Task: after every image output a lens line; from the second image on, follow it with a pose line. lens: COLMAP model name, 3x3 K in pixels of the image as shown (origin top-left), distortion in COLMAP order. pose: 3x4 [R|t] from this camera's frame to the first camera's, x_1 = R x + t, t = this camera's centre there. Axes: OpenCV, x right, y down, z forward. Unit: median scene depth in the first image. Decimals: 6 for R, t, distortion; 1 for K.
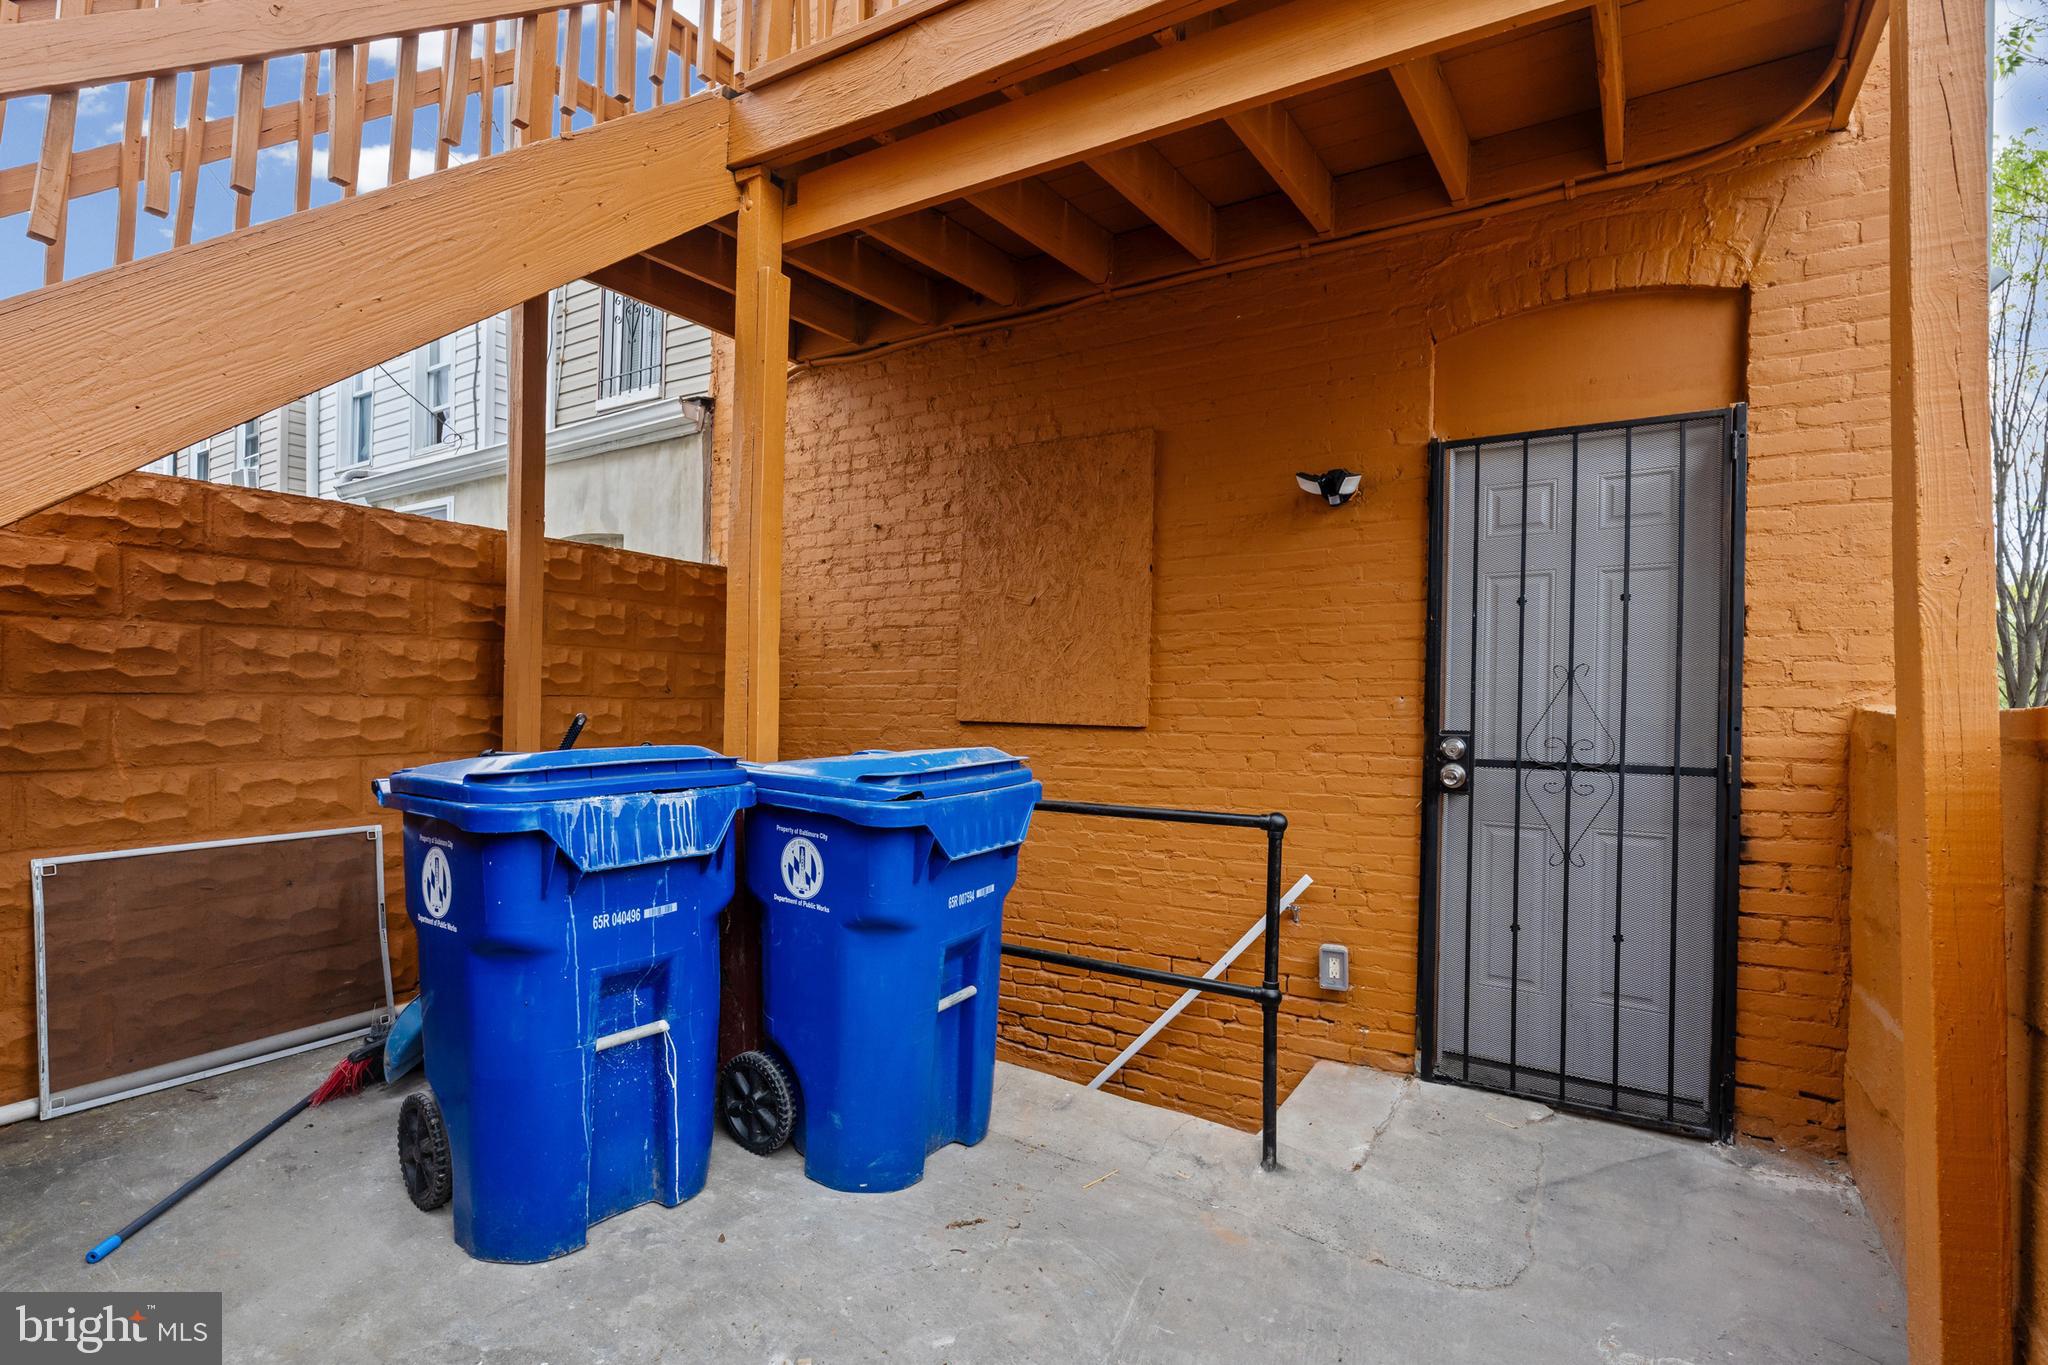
lens RADIAL K [[992.7, 0, 1024.1], [0, 992.7, 687.5], [0, 0, 1]] dist [0.003062, 0.000247]
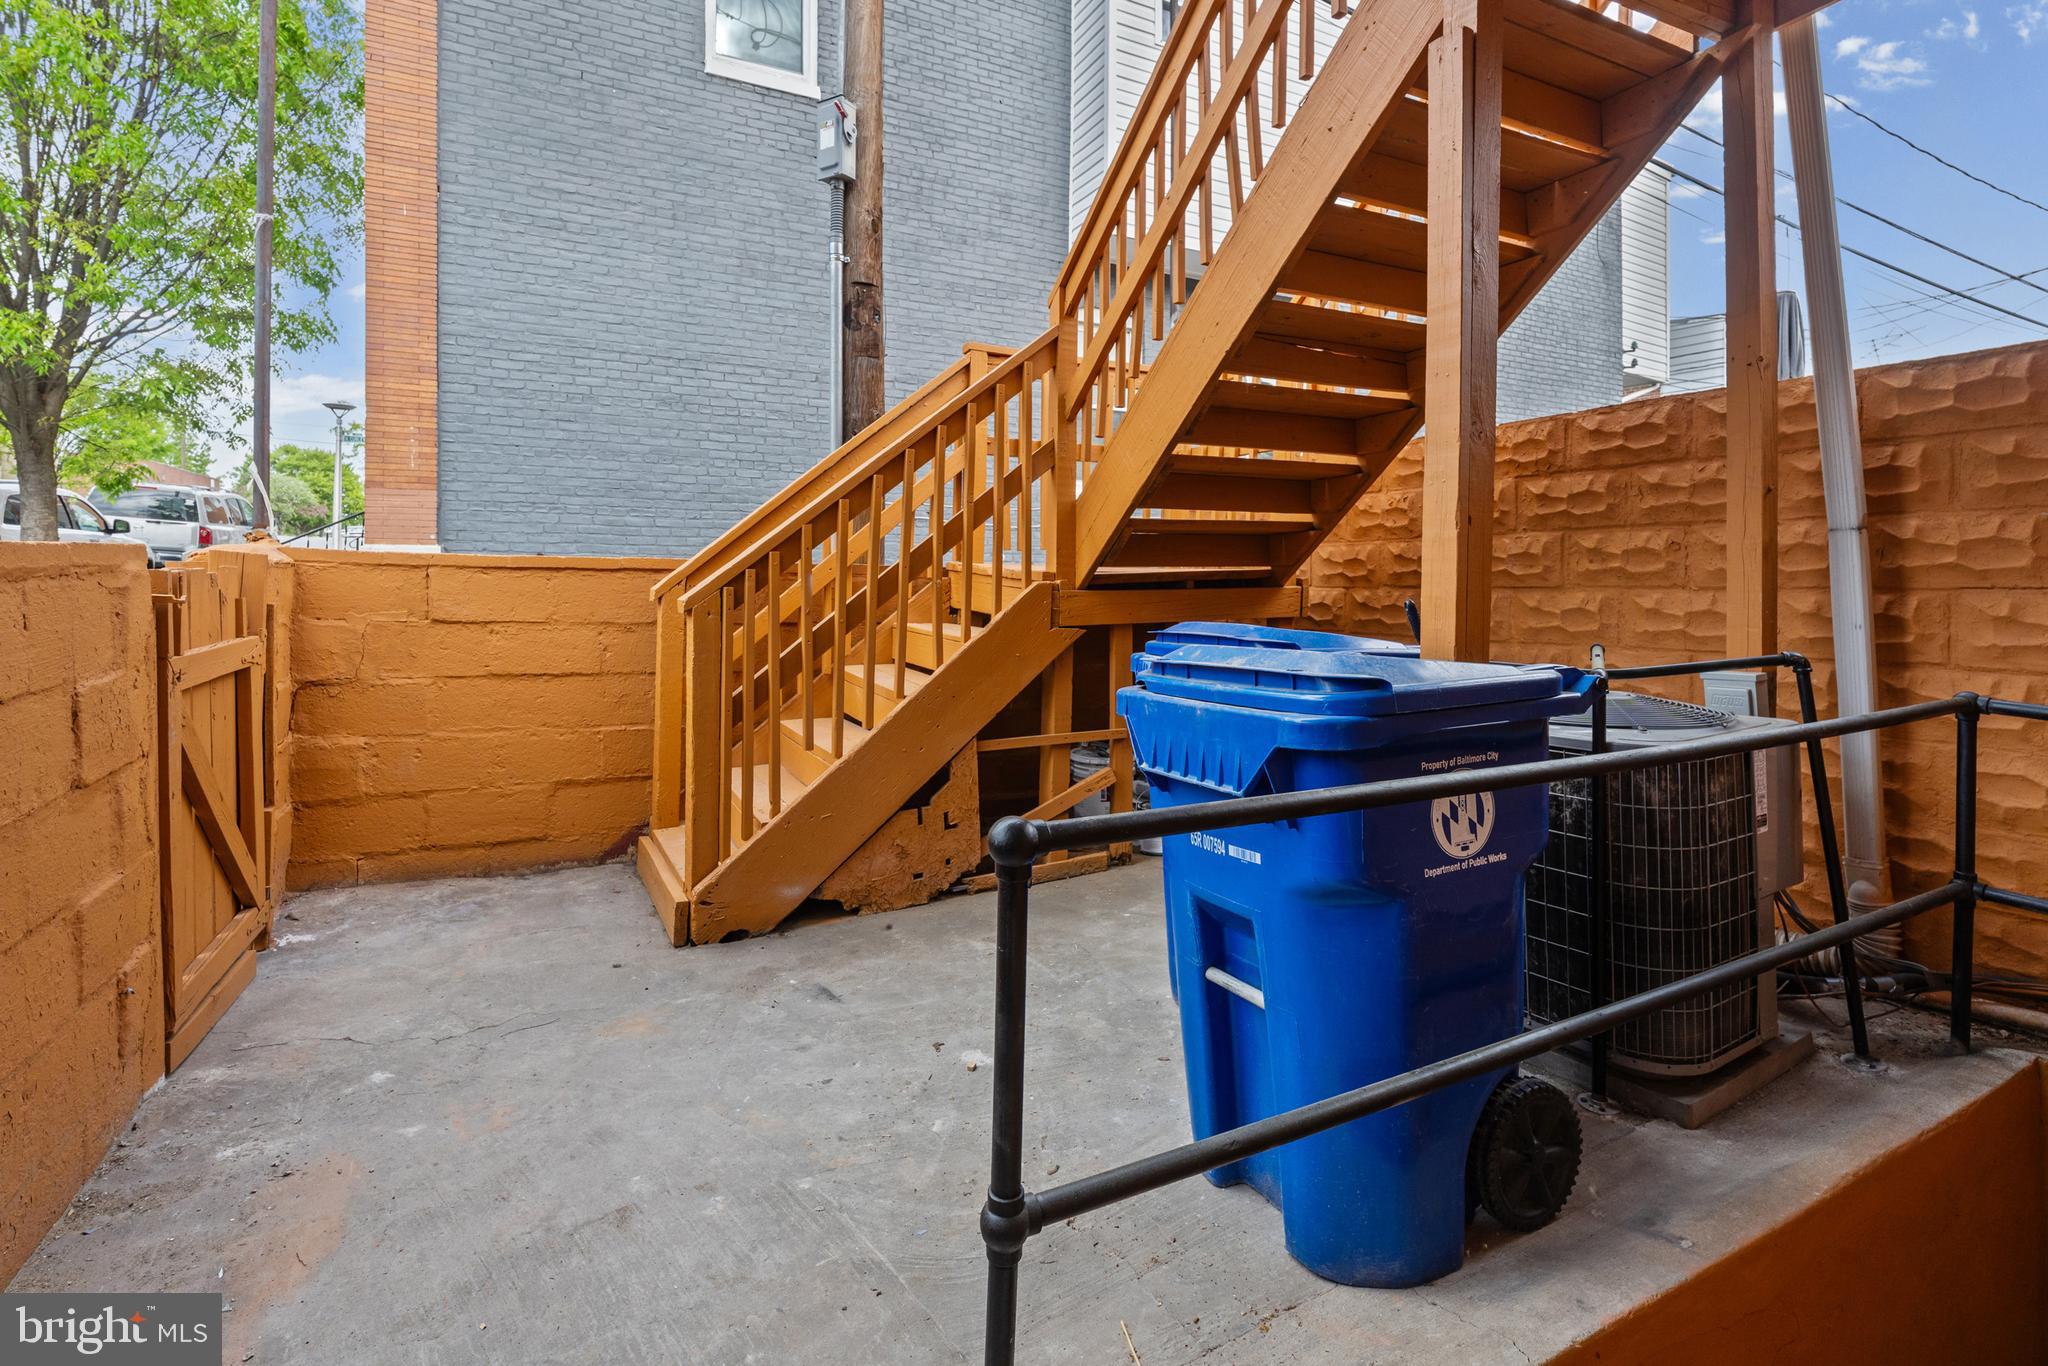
lens RADIAL K [[930.0, 0, 1008.4], [0, 930.0, 588.3], [0, 0, 1]] dist [-0.012056, 0.002428]
pose [[-0.511390, -0.014302, -0.859230, 0.475845], [-0.006096, 0.999897, -0.013015, 0.025112], [0.859327, -0.001418, -0.511424, 0.949249]]
